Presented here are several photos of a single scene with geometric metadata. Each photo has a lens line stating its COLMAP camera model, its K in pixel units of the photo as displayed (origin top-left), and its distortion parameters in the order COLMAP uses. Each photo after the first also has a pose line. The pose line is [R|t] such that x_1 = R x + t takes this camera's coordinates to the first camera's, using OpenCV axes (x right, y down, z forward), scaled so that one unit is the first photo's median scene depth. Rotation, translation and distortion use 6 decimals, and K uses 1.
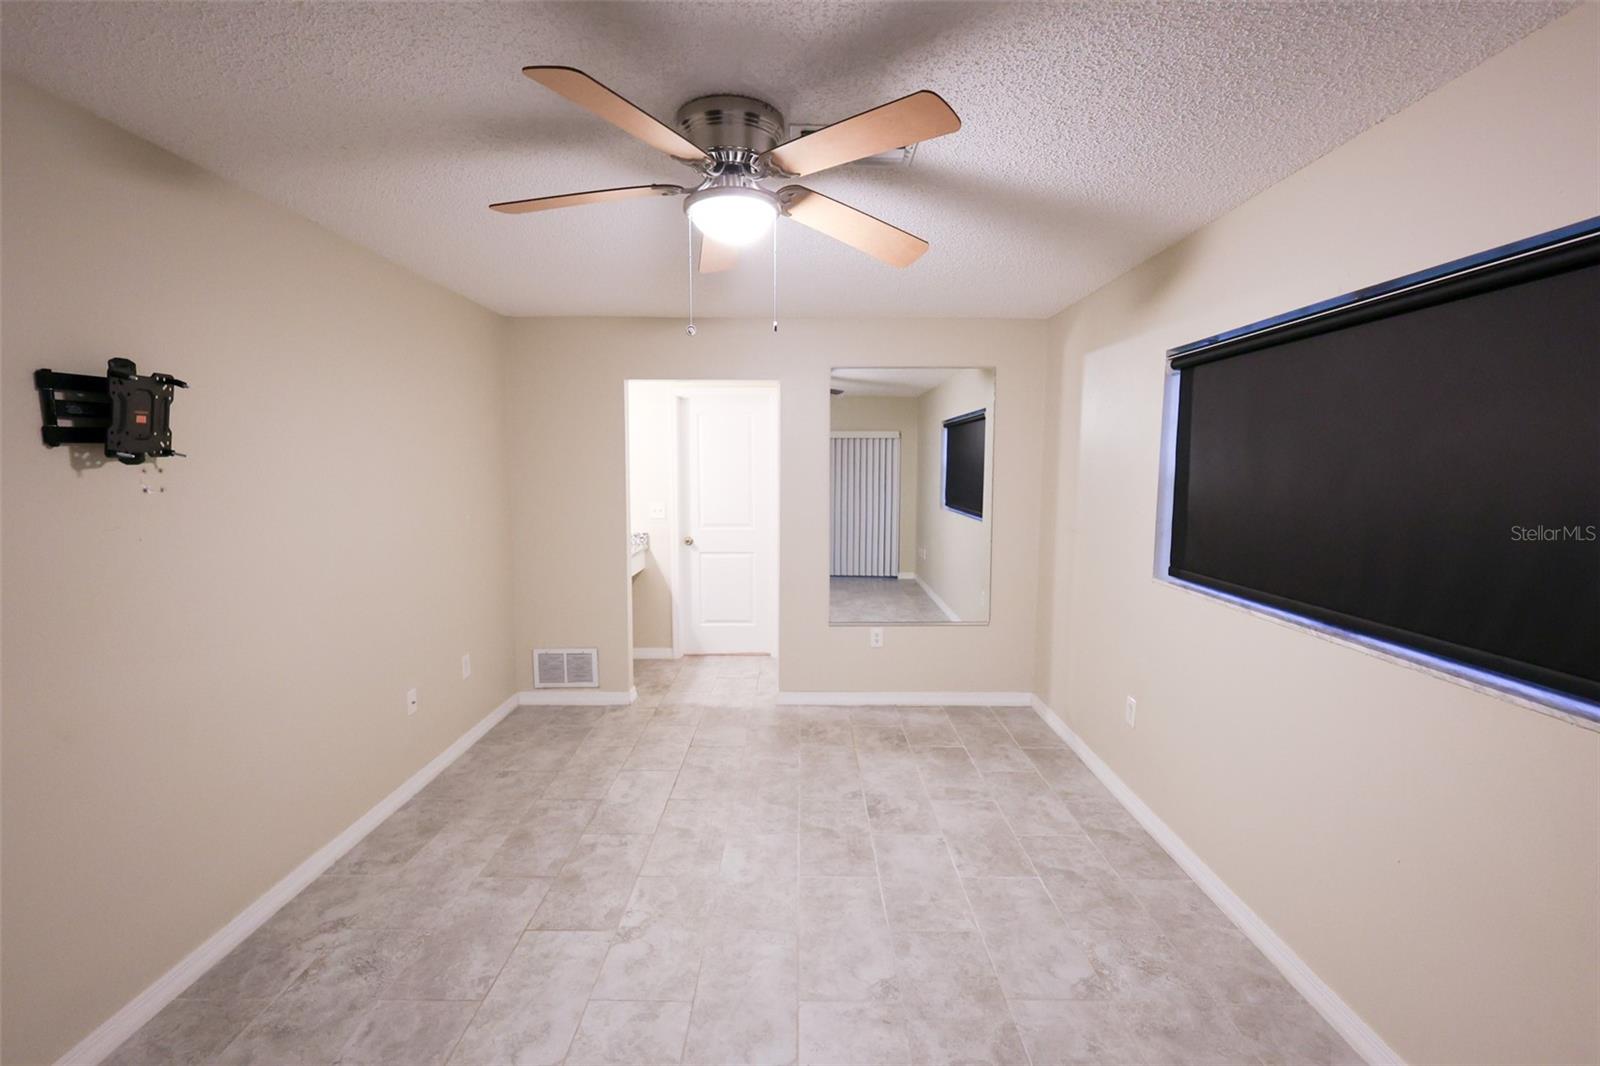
lens RADIAL K [[701.1, 0, 797.4], [0, 701.1, 531.3], [0, 0, 1]] dist [0.008321, -0.000272]
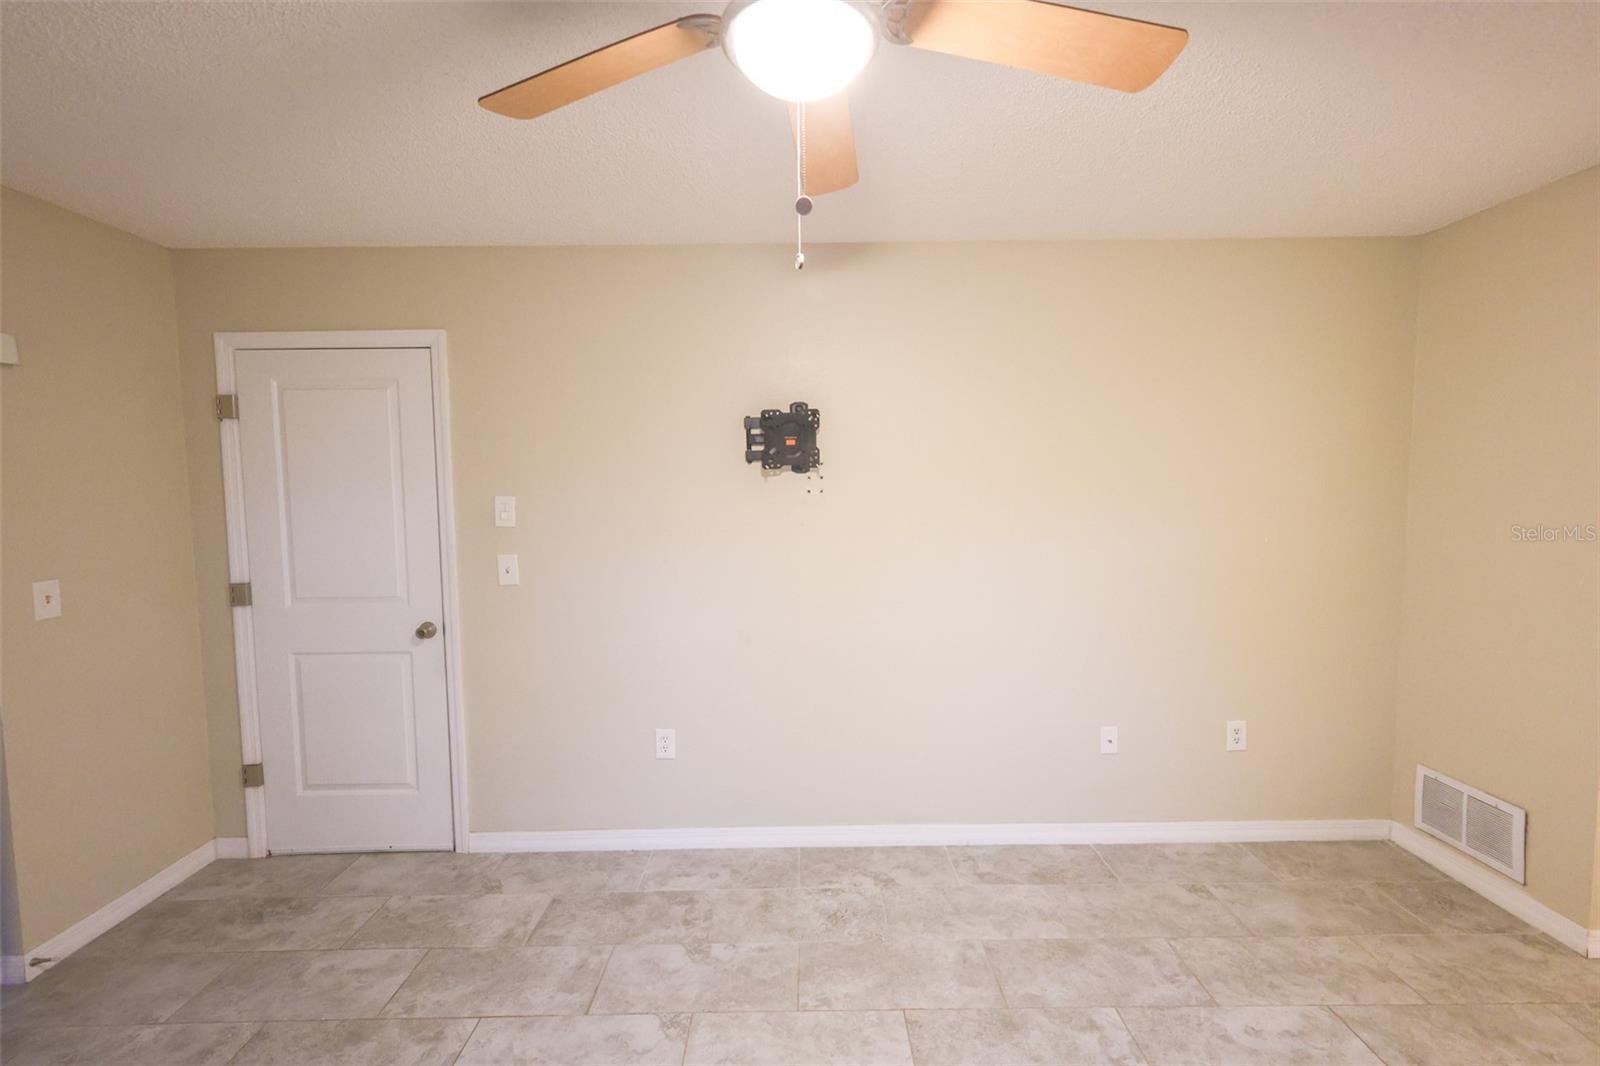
lens RADIAL K [[701.1, 0, 797.4], [0, 701.1, 531.3], [0, 0, 1]] dist [0.008321, -0.000272]
pose [[0.010530, 0.071716, -0.997370, 0.393766], [-0.085318, 0.993852, 0.070562, -0.058858], [0.996298, 0.084350, 0.016584, 0.742012]]
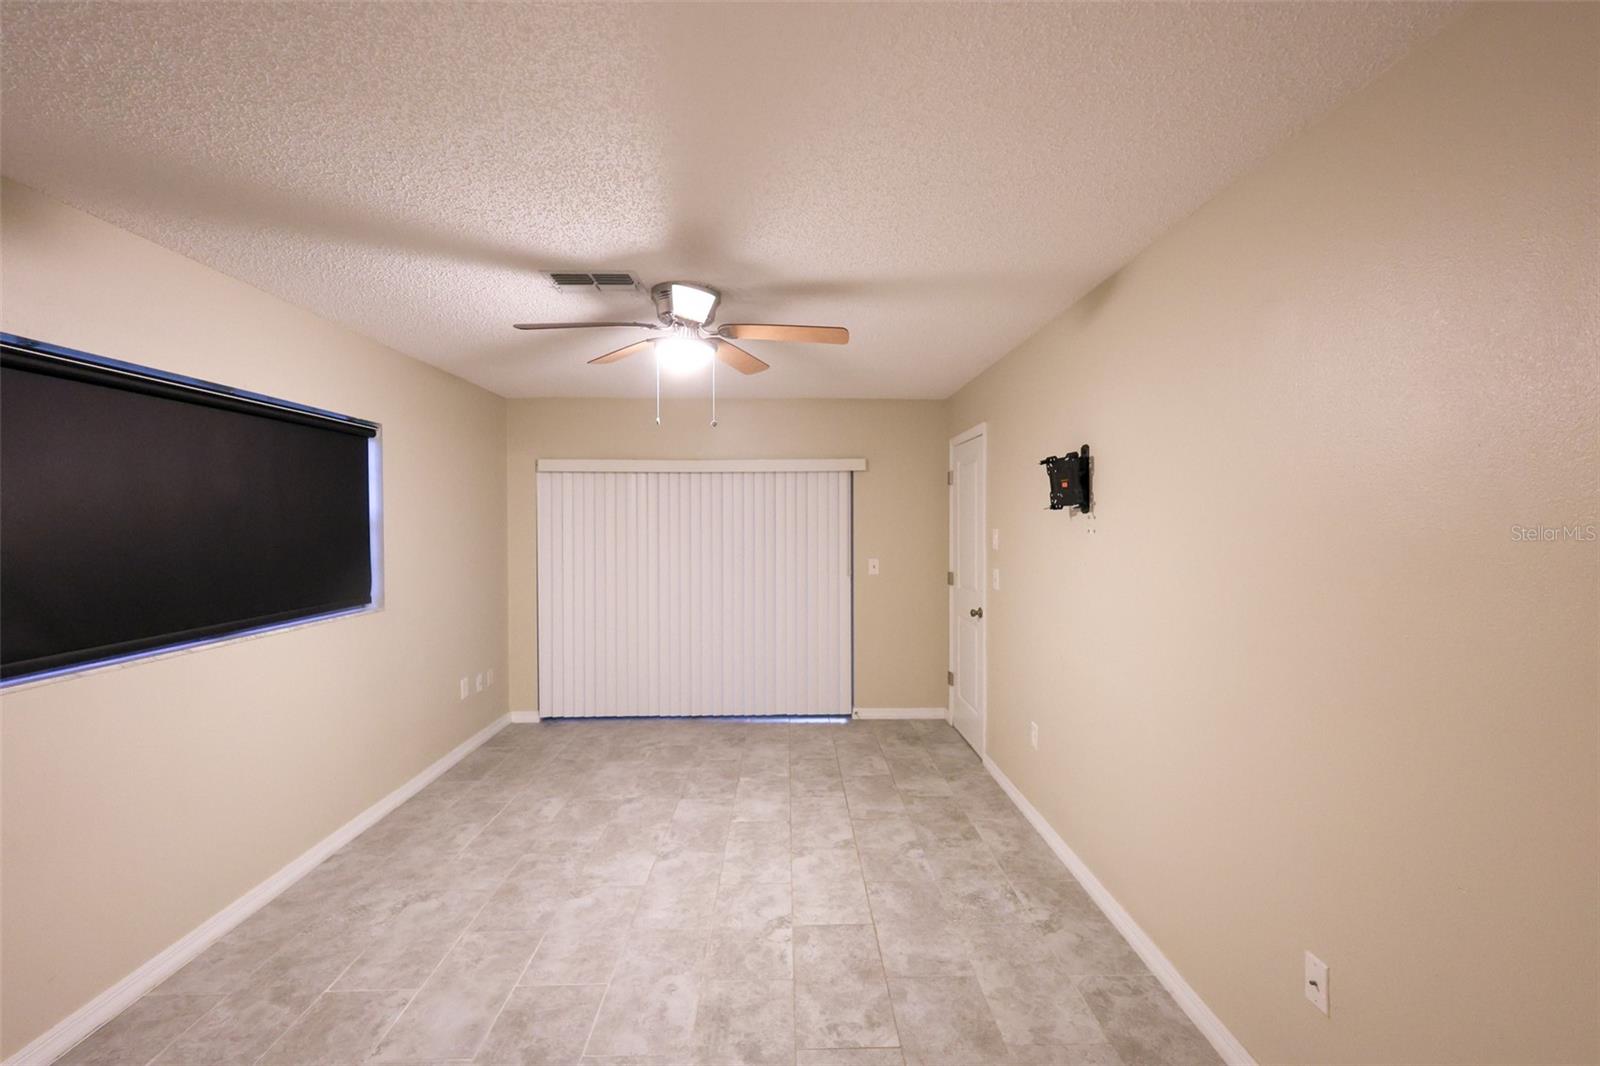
lens RADIAL K [[684.9, 0, 800.0], [0, 684.9, 533.0], [0, 0, 1]] dist [0.000593, 0.000246]
pose [[-0.999504, 0.000504, -0.031493, -0.215780], [-0.003097, 0.993453, 0.114199, -0.165206], [0.031344, 0.114240, -0.992959, 1.851031]]
